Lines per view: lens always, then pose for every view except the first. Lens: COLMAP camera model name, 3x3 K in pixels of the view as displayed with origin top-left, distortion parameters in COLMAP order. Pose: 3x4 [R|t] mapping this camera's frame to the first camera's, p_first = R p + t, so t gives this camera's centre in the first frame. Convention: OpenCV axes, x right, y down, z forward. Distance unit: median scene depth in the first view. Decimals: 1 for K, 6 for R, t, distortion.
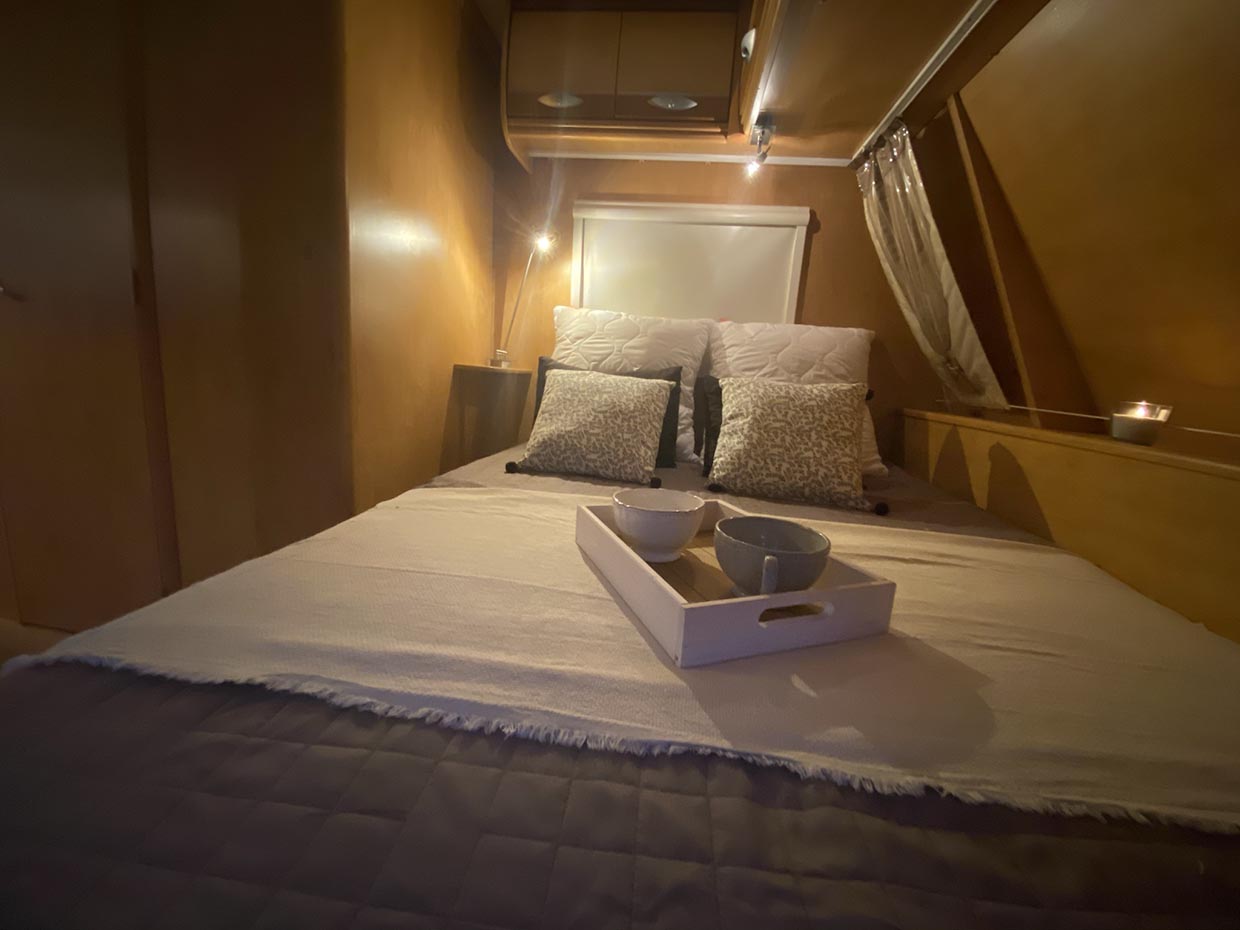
lens RADIAL K [[482.7, 0, 618.3], [0, 482.7, 458.5], [0, 0, 1]] dist [0.016877, -0.020204]
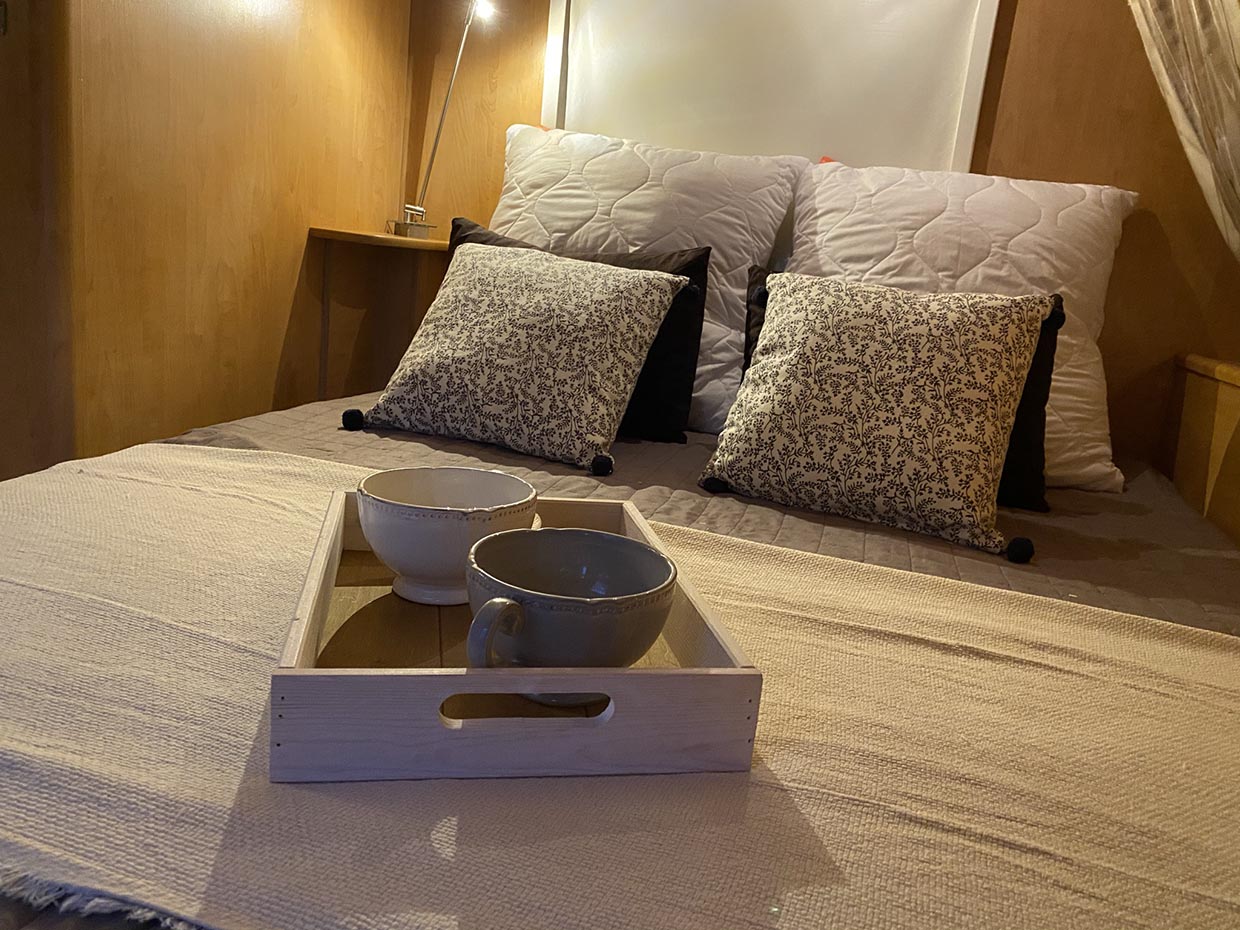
lens RADIAL K [[925.9, 0, 618.0], [0, 925.9, 447.0], [0, 0, 1]] dist [0.039324, -0.058745]
pose [[0.988850, 0.069752, -0.131571, 0.216041], [-0.066575, 0.997377, 0.028397, -0.000512], [0.133207, -0.019321, 0.990900, 0.005112]]
